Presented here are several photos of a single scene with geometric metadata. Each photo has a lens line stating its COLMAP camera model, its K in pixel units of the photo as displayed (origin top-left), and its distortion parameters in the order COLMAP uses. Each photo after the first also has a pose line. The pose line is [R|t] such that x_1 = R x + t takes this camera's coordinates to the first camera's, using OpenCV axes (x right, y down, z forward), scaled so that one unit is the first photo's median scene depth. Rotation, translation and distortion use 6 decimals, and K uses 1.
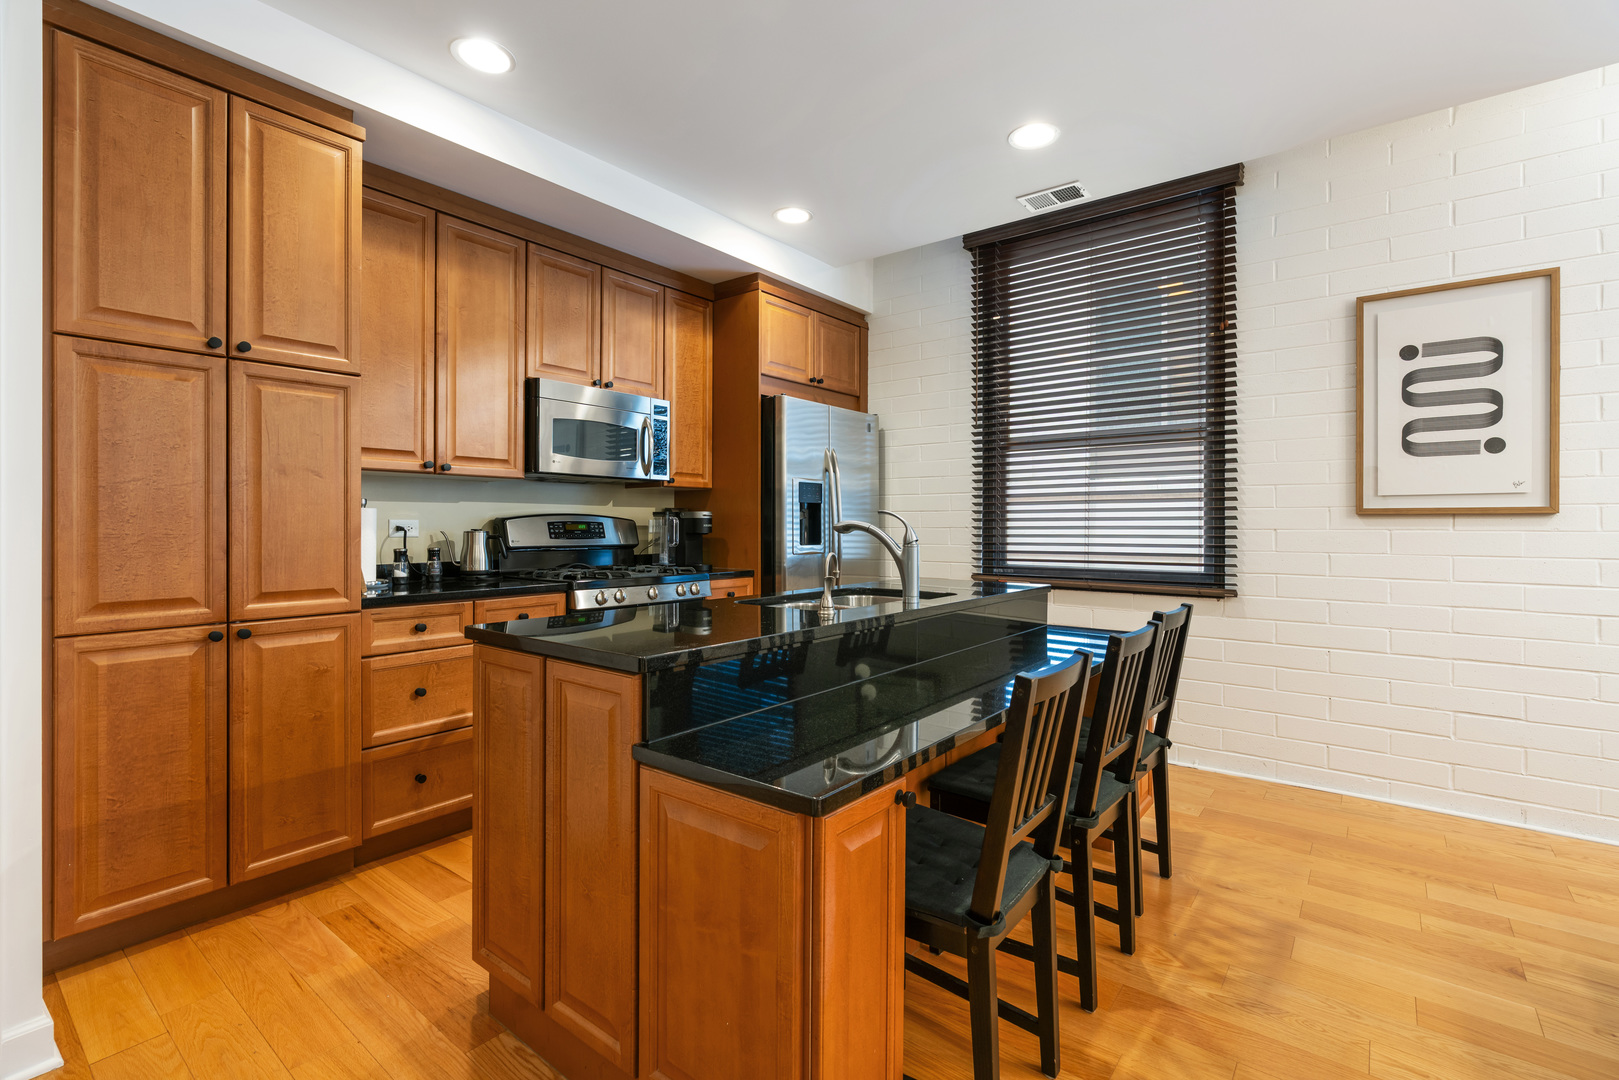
lens RADIAL K [[736.3, 0, 810.8], [0, 736.3, 524.4], [0, 0, 1]] dist [-0.019222, 0.009059]
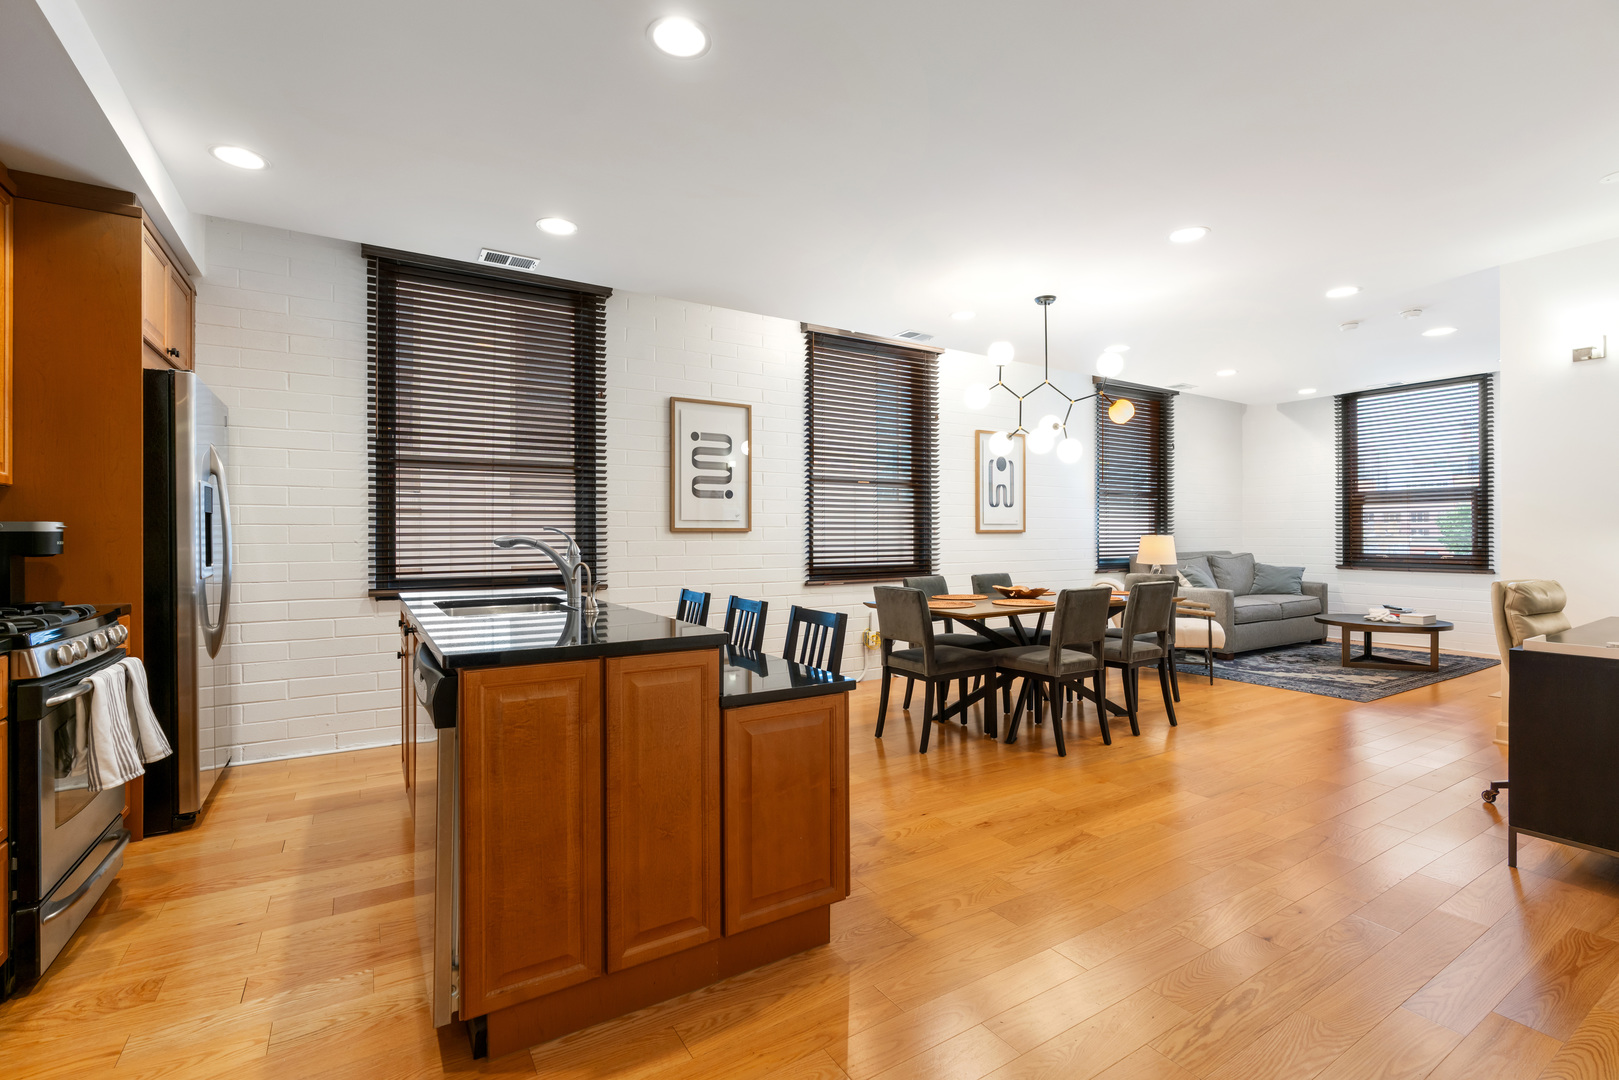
lens RADIAL K [[724.4, 0, 816.5], [0, 724.4, 534.6], [0, 0, 1]] dist [-0.002877, 0.001029]
pose [[0.336643, 0.000019, 0.941632, -0.712279], [0.004818, 0.999987, -0.001743, -0.002272], [-0.941620, 0.005124, 0.336638, 0.175847]]
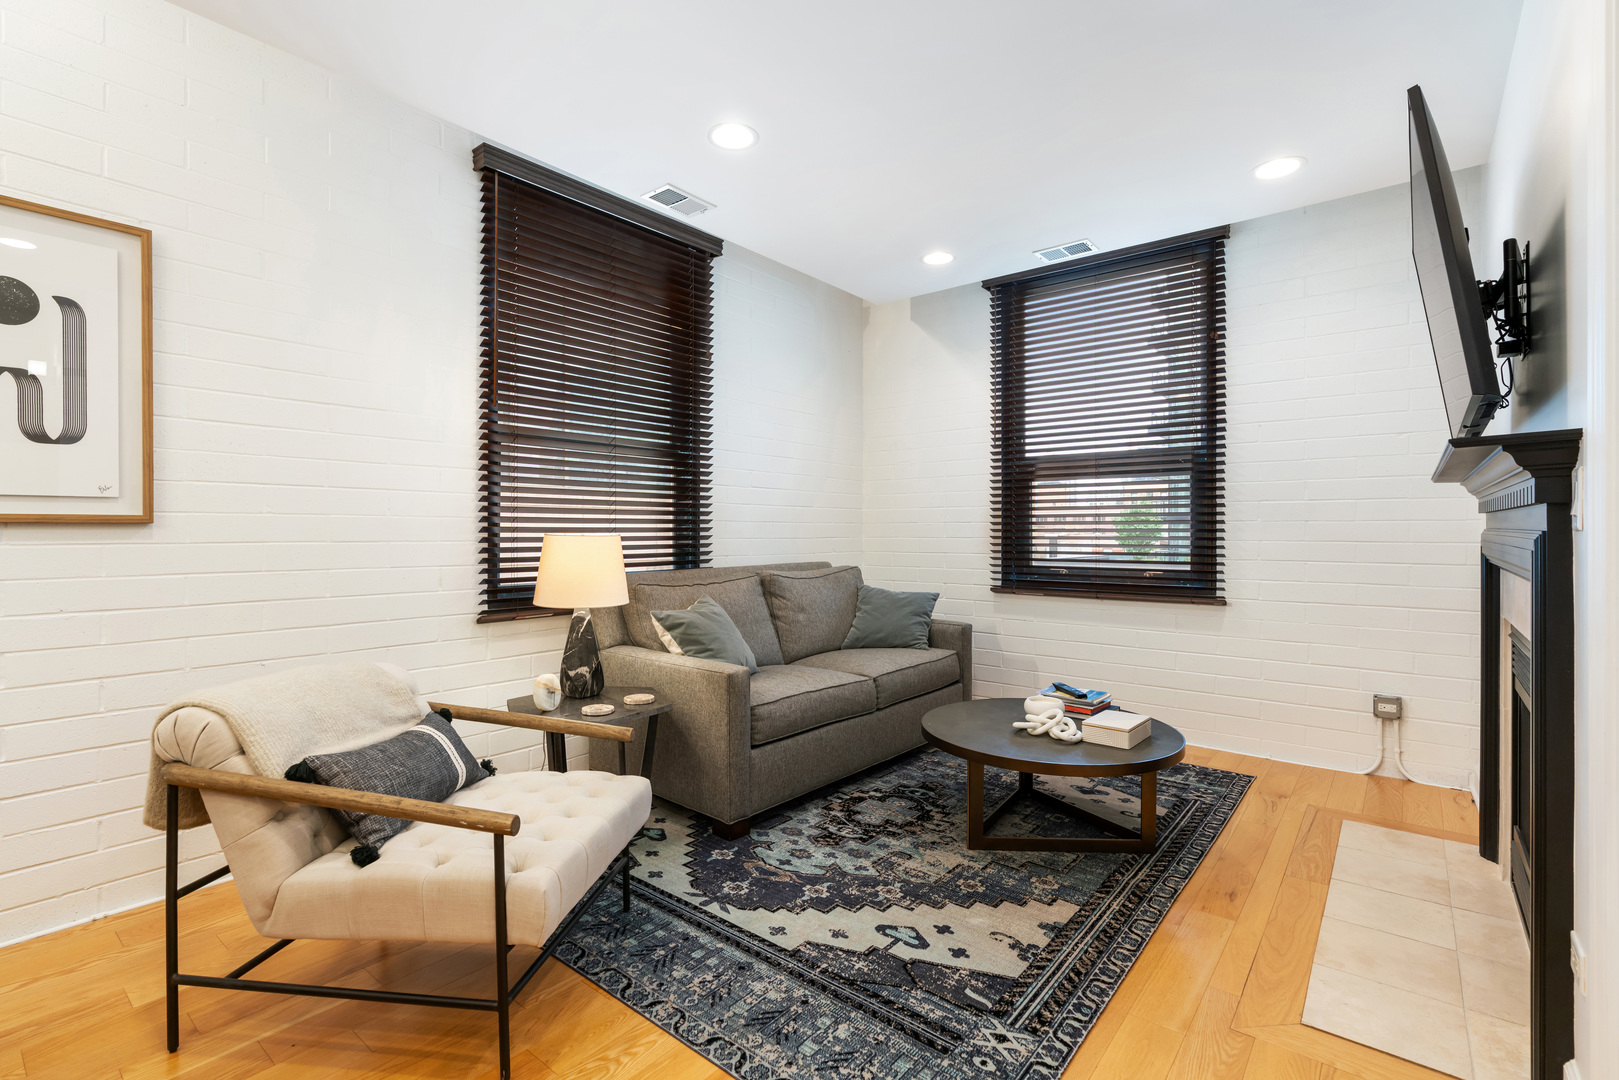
lens RADIAL K [[736.3, 0, 810.8], [0, 736.3, 524.4], [0, 0, 1]] dist [-0.019222, 0.009059]
pose [[0.023007, 0.009099, 0.999694, 0.958642], [0.000706, 0.999958, -0.009118, -0.001249], [-0.999735, 0.000916, 0.022999, -0.410051]]
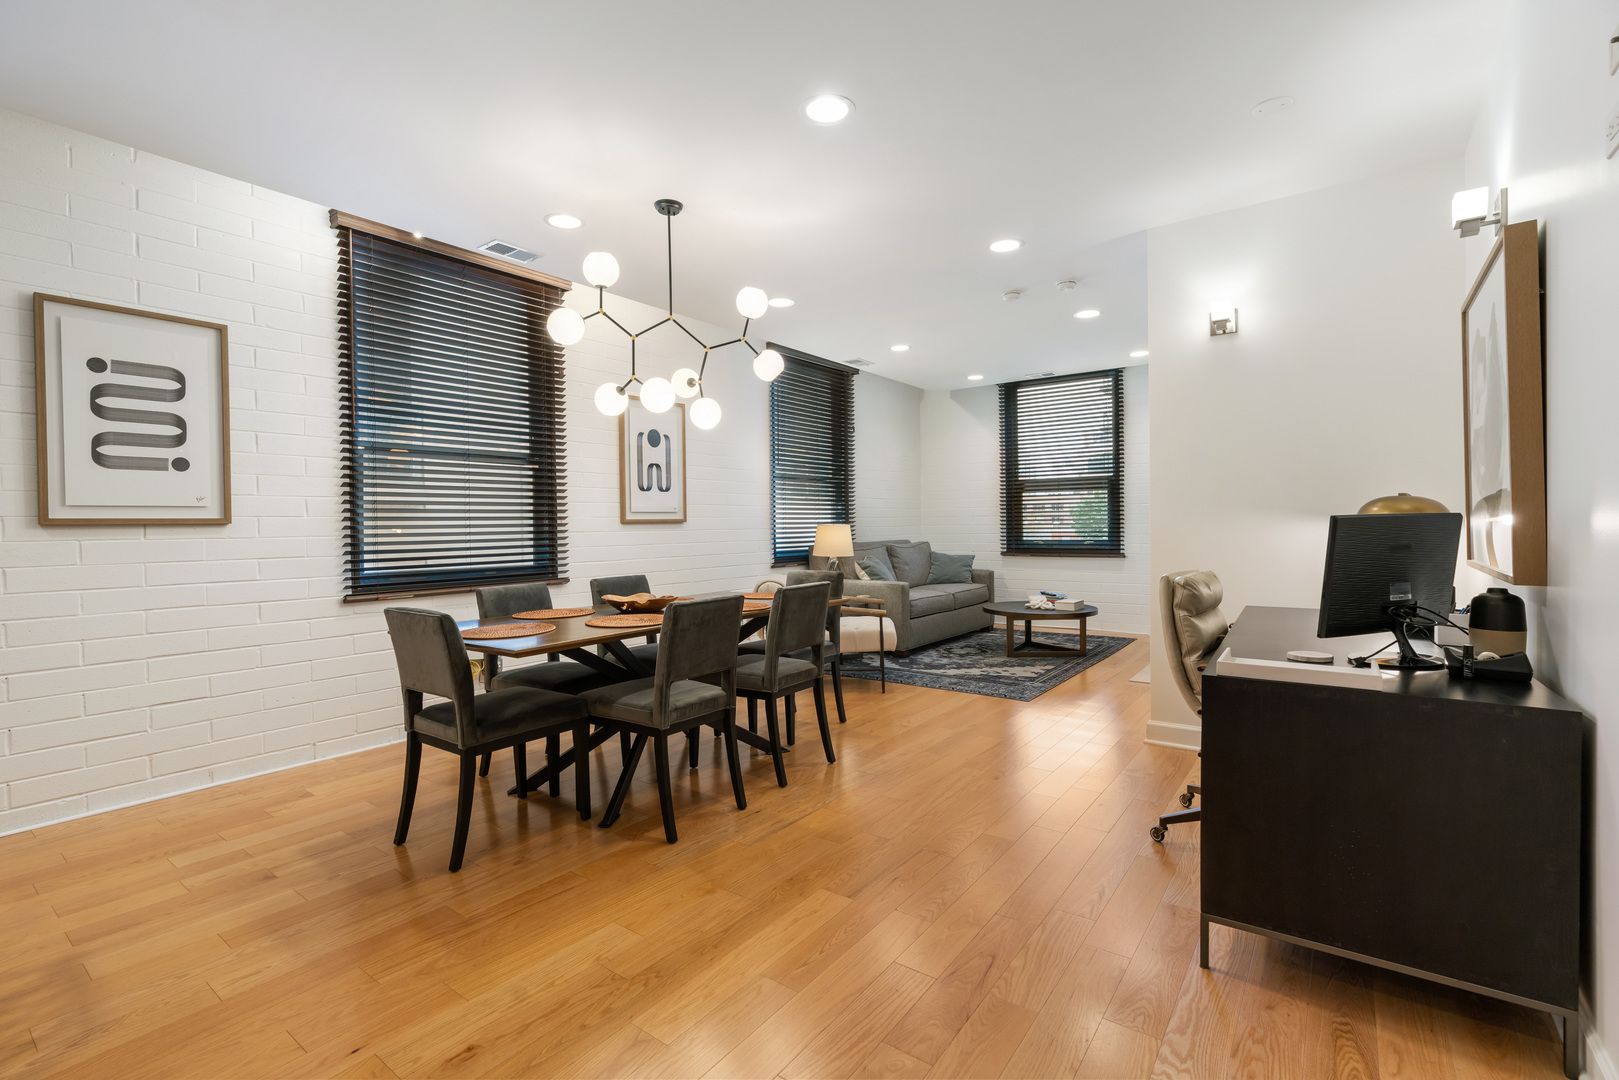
lens RADIAL K [[724.4, 0, 816.5], [0, 724.4, 534.6], [0, 0, 1]] dist [-0.002877, 0.001029]
pose [[-0.030367, -0.013332, 0.999450, -0.229384], [0.015460, 0.999785, 0.013806, 0.001605], [-0.999419, 0.015871, -0.030154, 0.037352]]
